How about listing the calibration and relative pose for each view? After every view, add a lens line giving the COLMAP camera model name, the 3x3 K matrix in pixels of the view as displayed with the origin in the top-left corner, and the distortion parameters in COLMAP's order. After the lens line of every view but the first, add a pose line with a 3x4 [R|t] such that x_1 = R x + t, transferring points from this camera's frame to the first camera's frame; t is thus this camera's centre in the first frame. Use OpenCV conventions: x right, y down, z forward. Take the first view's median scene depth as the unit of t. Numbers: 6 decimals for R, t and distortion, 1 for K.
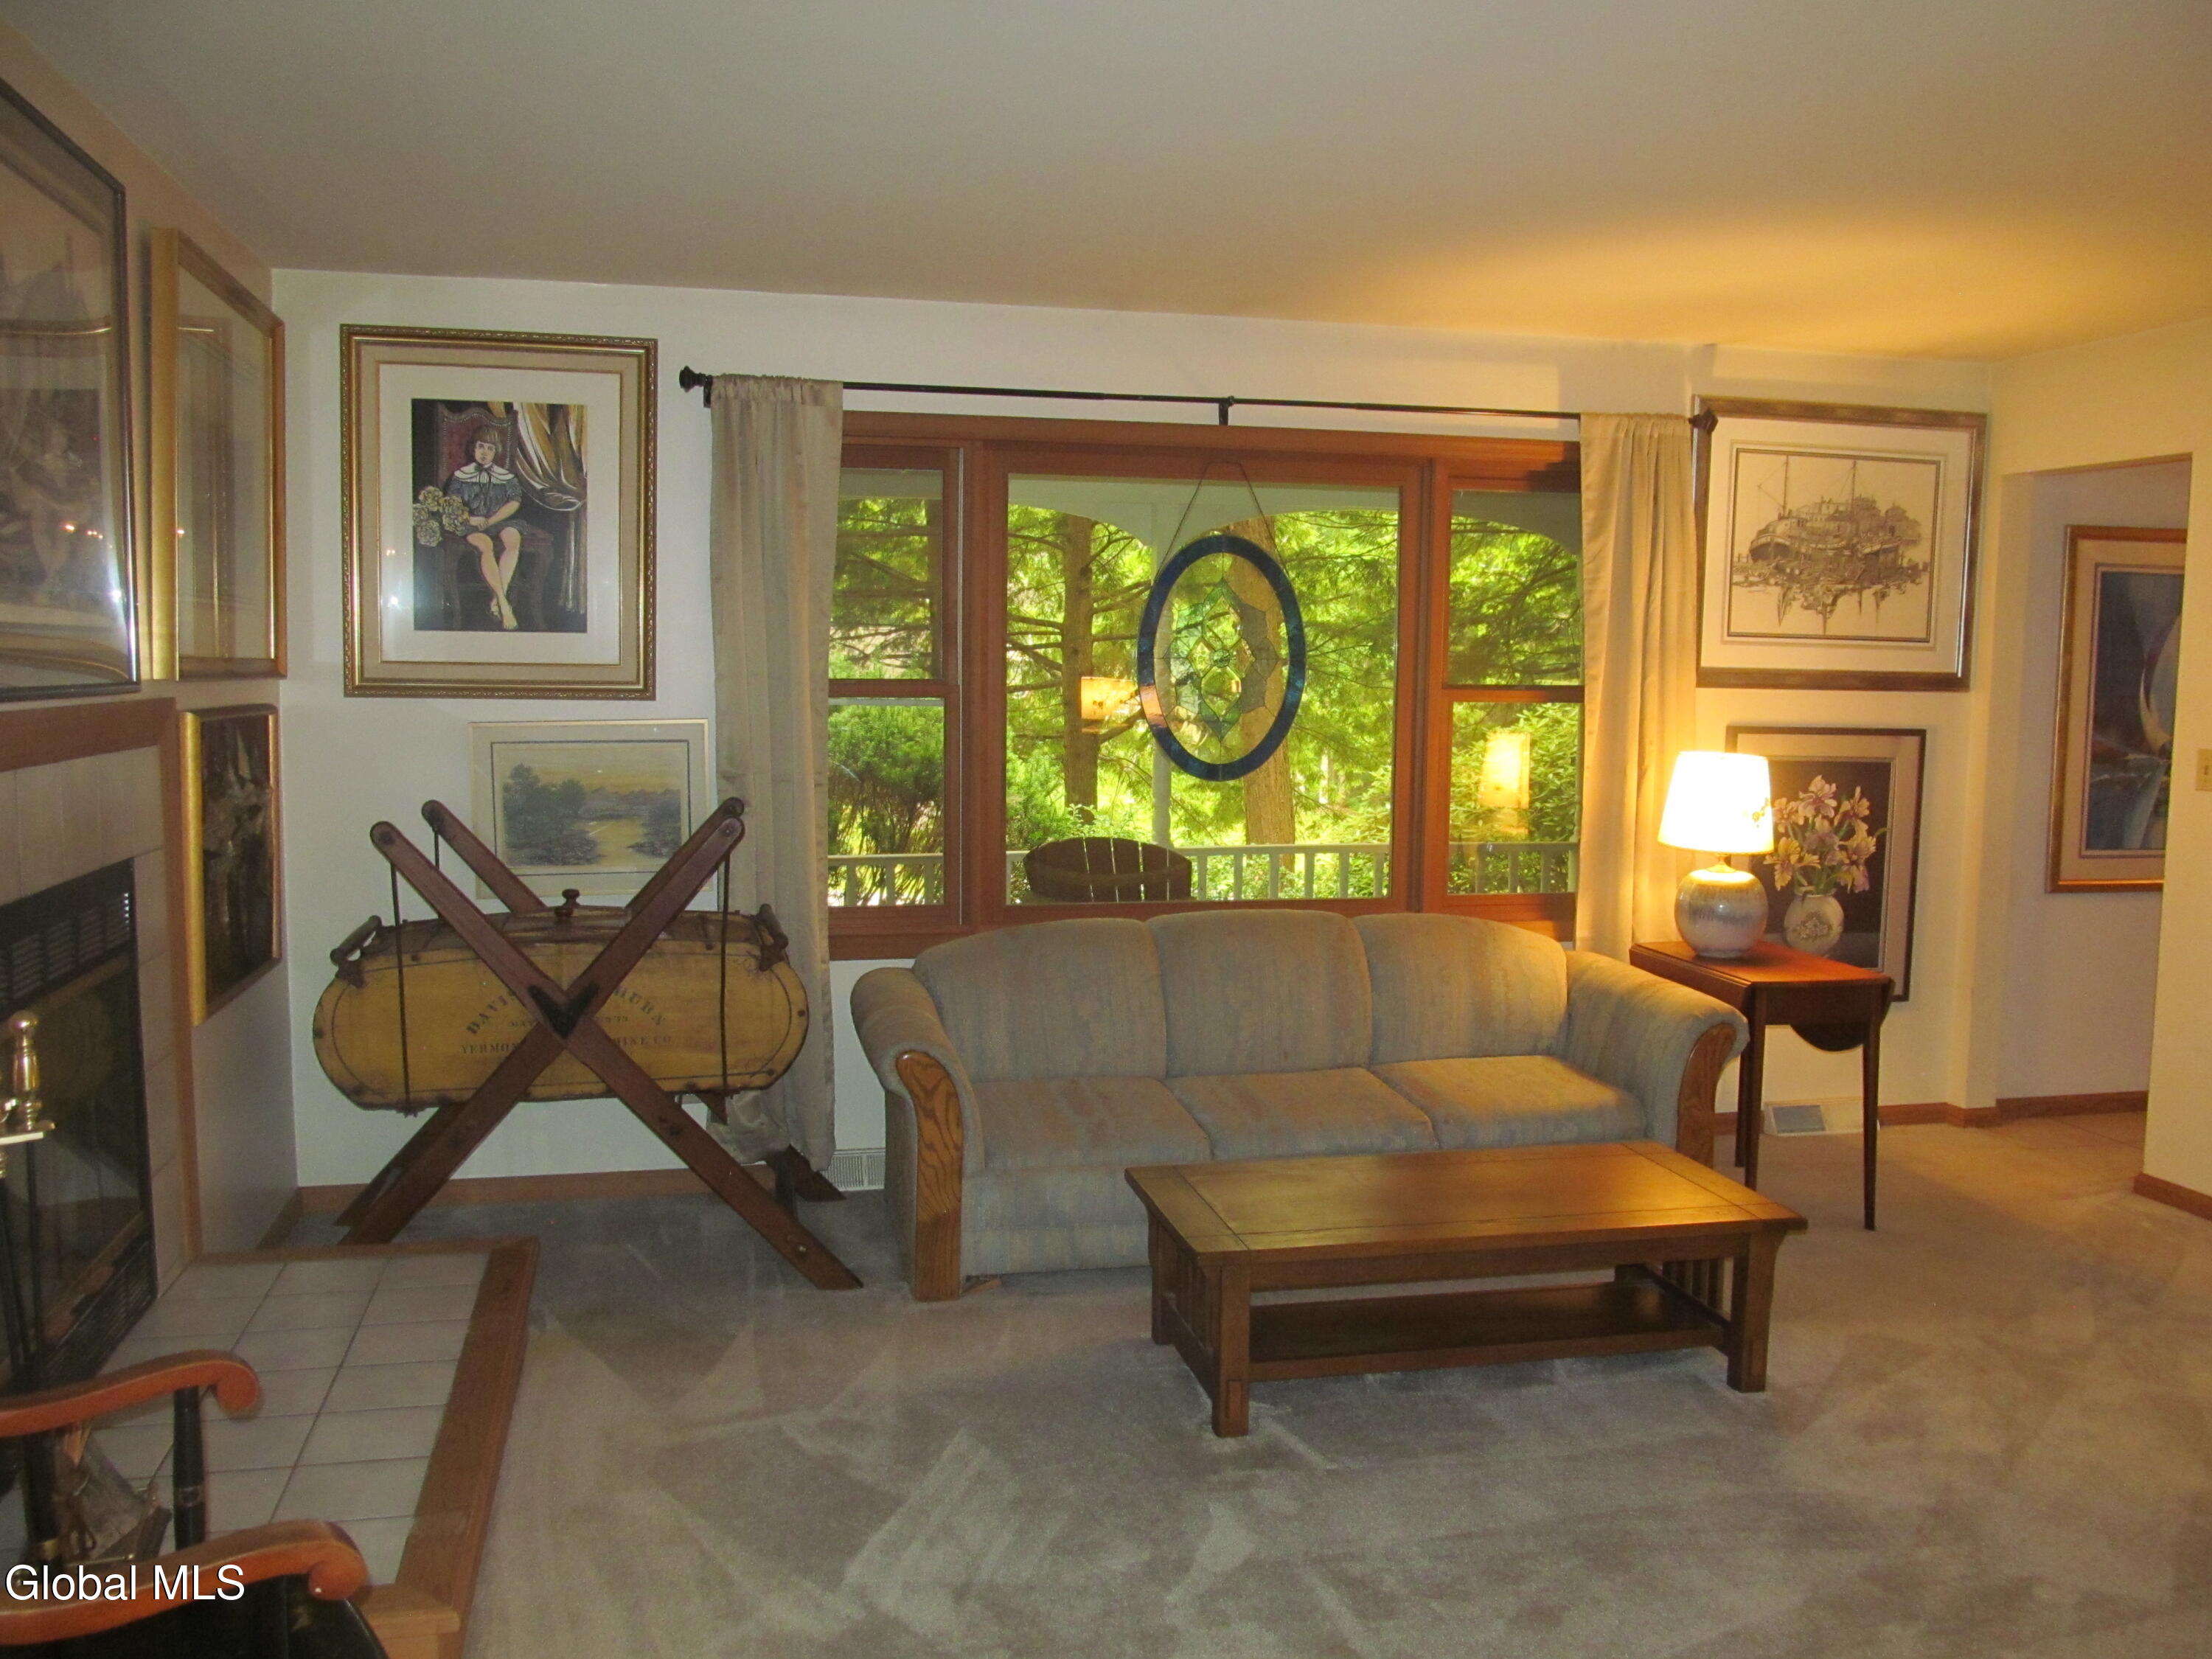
lens RADIAL K [[1840.1, 0, 1101.8], [0, 1840.1, 838.5], [0, 0, 1]] dist [-0.071272, 0.038633]
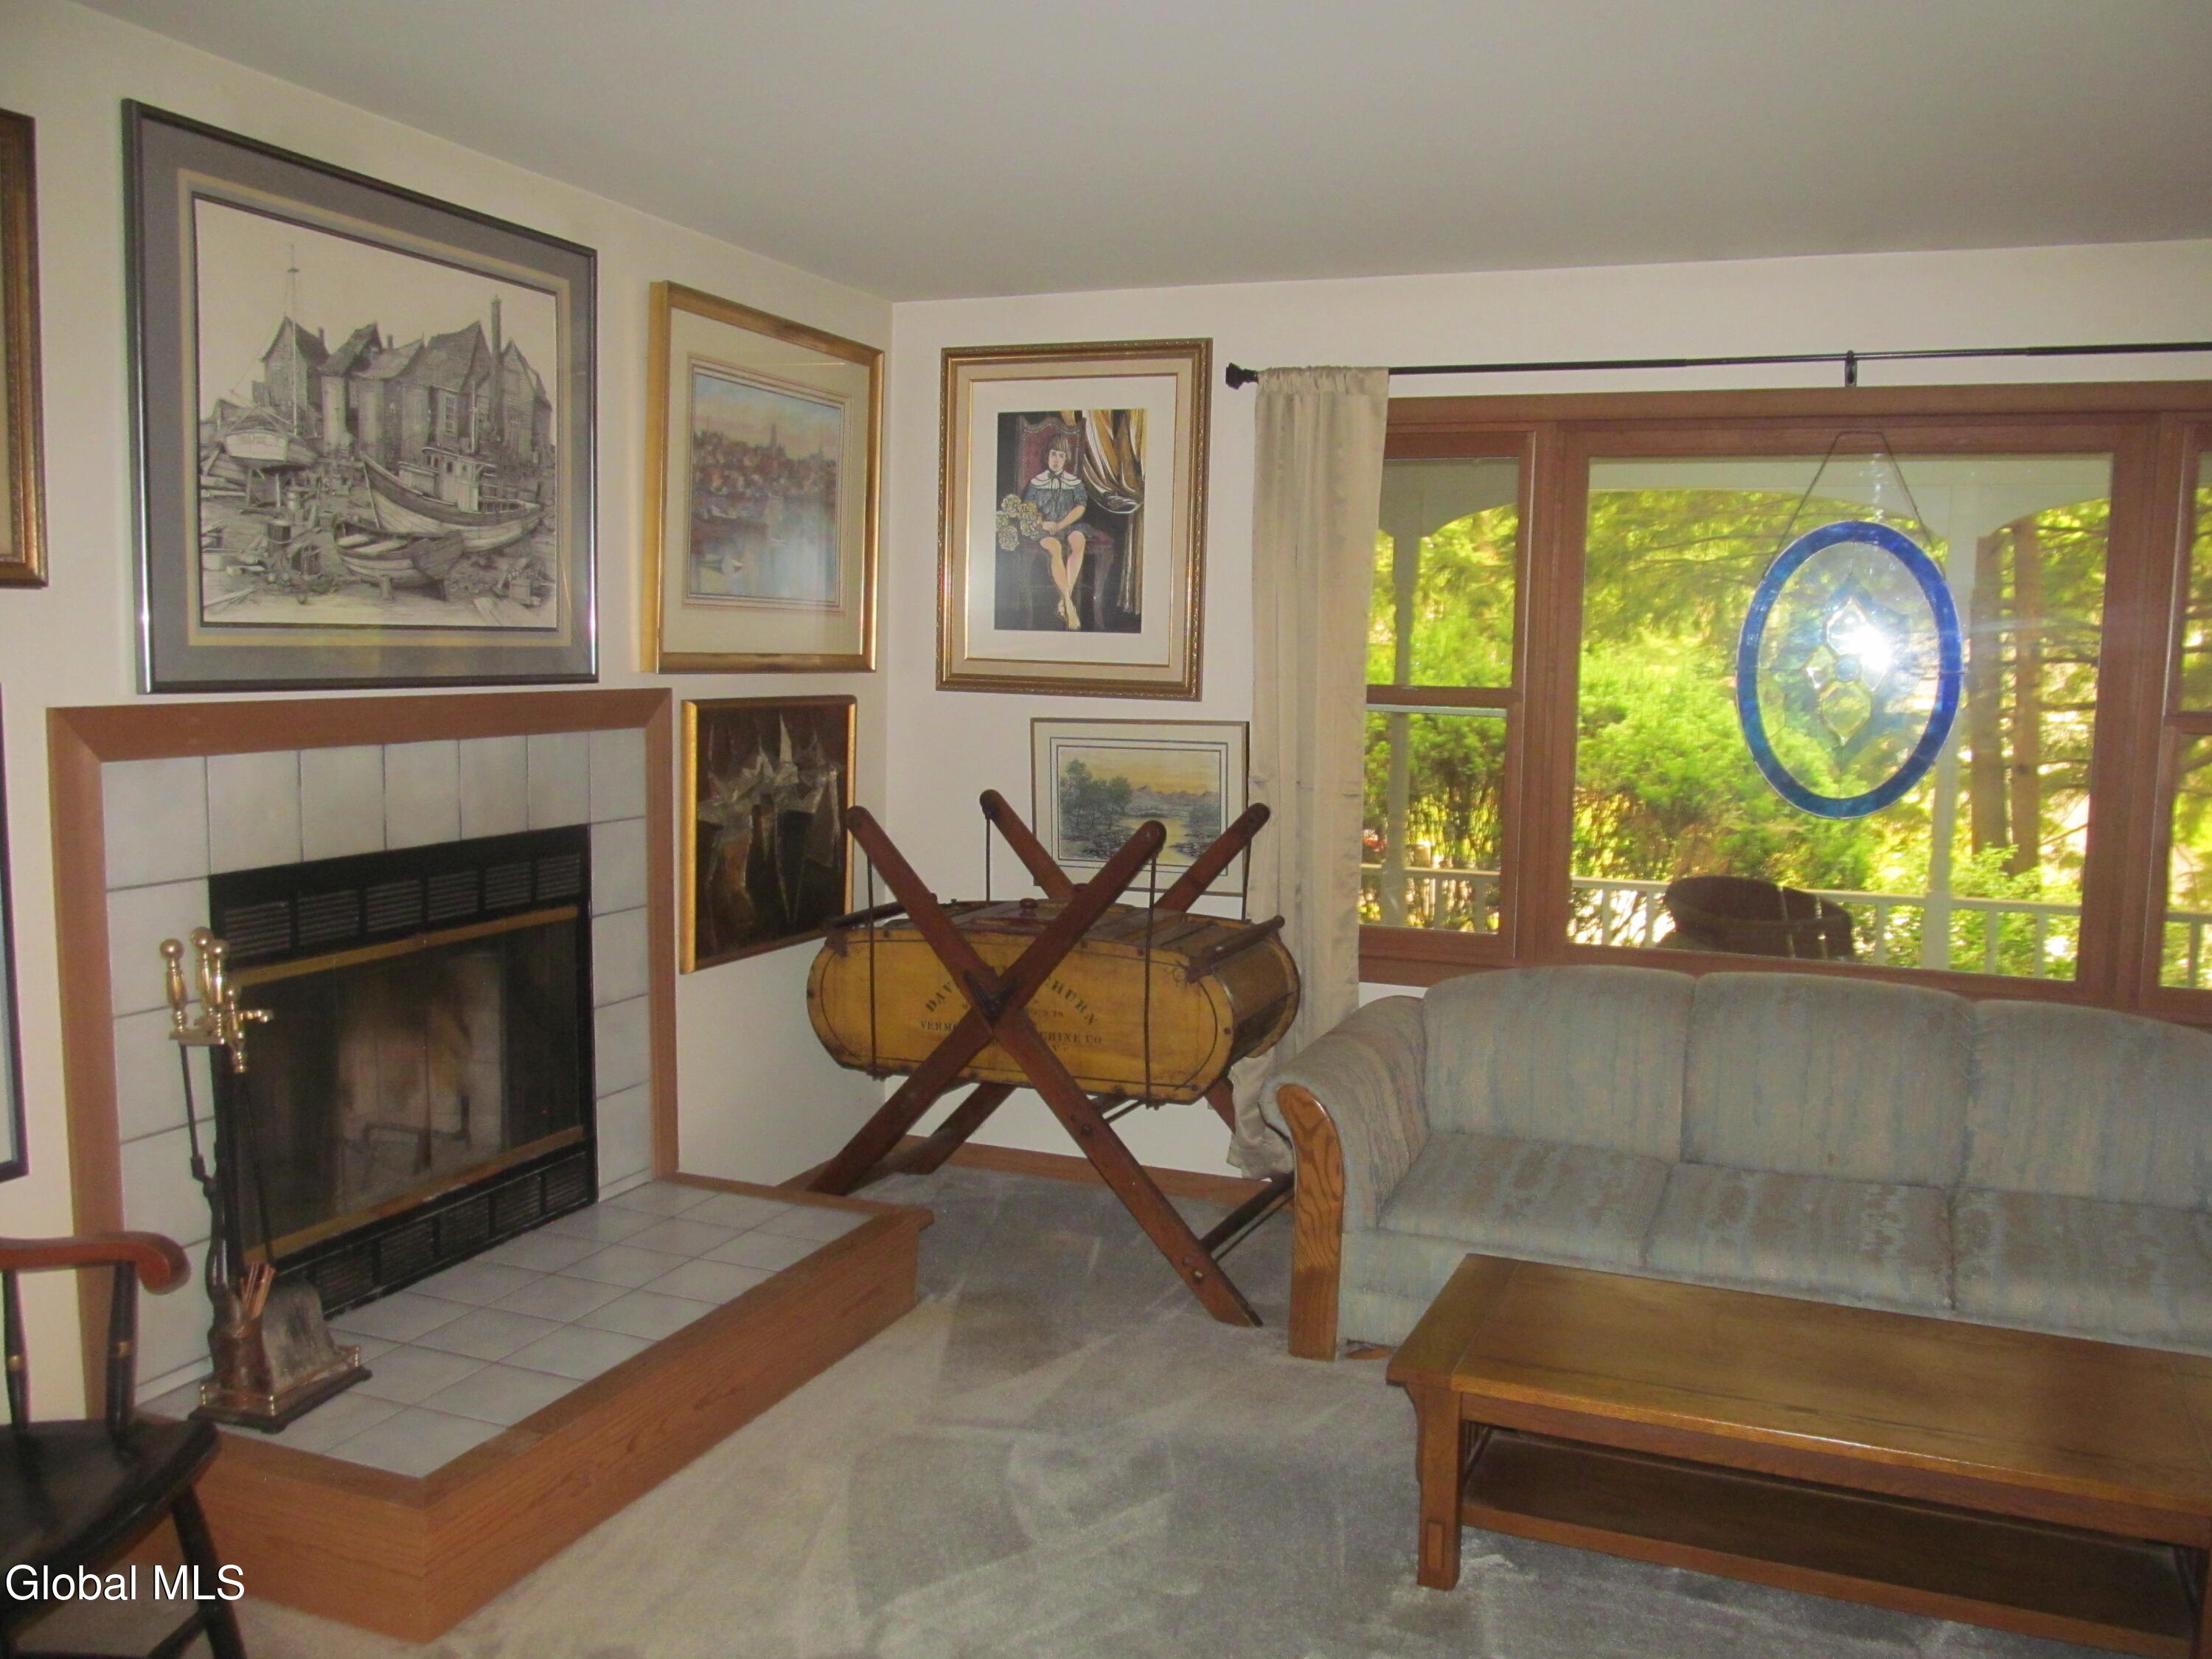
lens RADIAL K [[1840.1, 0, 1112.0], [0, 1840.1, 831.5], [0, 0, 1]] dist [-0.071272, 0.038633]
pose [[0.817965, 0.064379, -0.571655, 0.300151], [-0.066141, 0.997653, 0.017715, -0.019945], [0.571454, 0.023319, 0.820303, 0.158511]]
